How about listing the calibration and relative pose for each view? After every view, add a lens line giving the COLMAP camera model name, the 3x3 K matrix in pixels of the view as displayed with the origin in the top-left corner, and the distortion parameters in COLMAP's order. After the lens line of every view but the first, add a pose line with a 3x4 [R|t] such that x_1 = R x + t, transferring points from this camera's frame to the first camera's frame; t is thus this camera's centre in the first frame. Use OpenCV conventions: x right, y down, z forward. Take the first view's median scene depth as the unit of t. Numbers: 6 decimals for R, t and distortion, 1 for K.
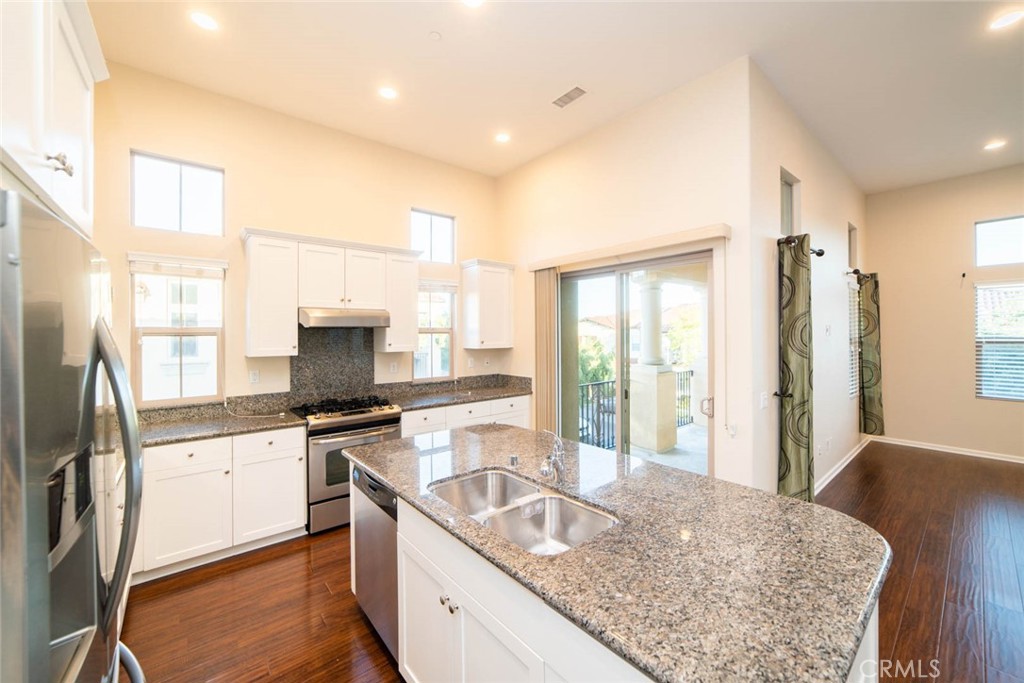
lens RADIAL K [[417.4, 0, 481.5], [0, 417.4, 339.0], [0, 0, 1]] dist [-0.007821, 0.000826]
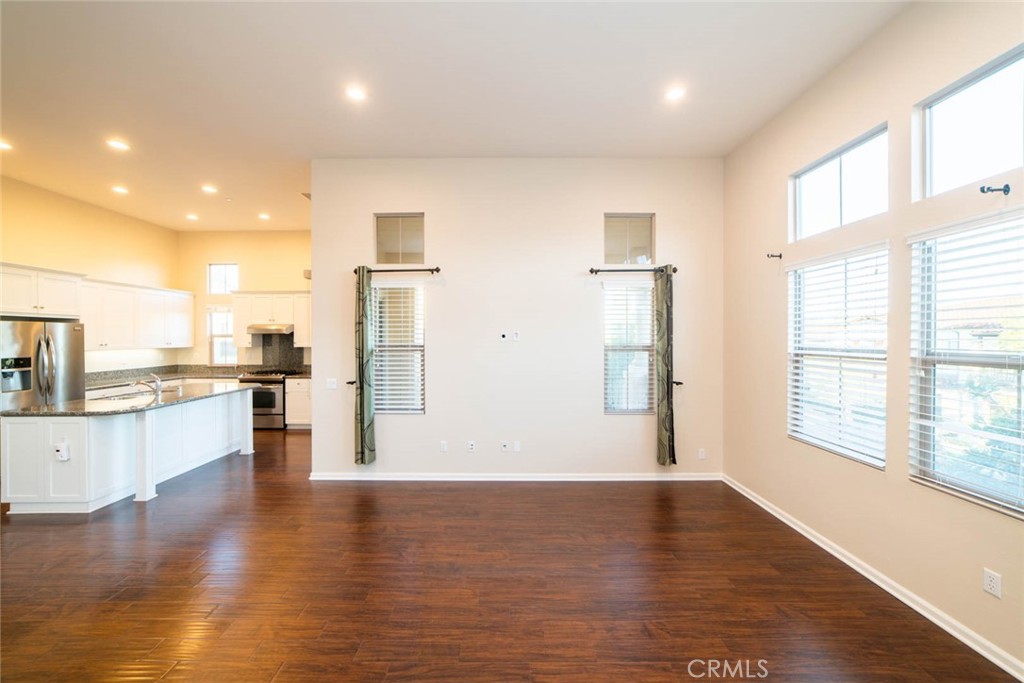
lens RADIAL K [[417.4, 0, 530.0], [0, 417.4, 339.5], [0, 0, 1]] dist [-0.007821, 0.000826]
pose [[0.753015, 0.009243, -0.657938, 1.299087], [-0.011688, 0.999931, 0.000671, -0.011088], [0.657899, 0.007184, 0.753072, 0.208696]]
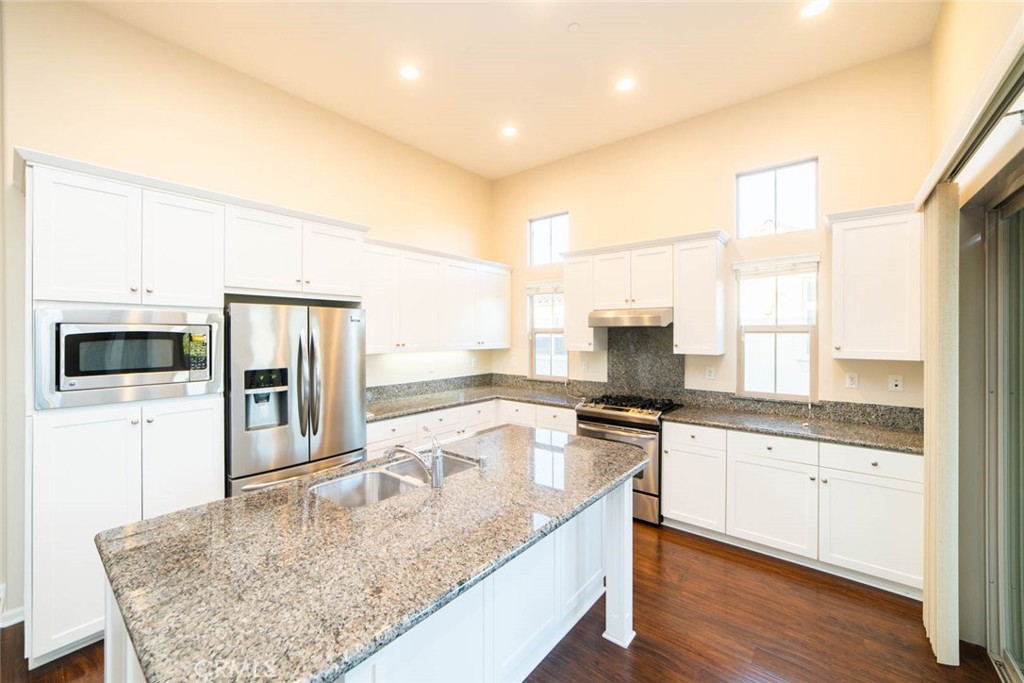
lens RADIAL K [[417.4, 0, 512.7], [0, 417.4, 336.3], [0, 0, 1]] dist [-0.007821, 0.000826]
pose [[0.178430, 0.012699, -0.983871, 0.428305], [-0.012377, 0.999867, 0.010661, -0.007771], [0.983875, 0.010275, 0.178563, 0.357799]]
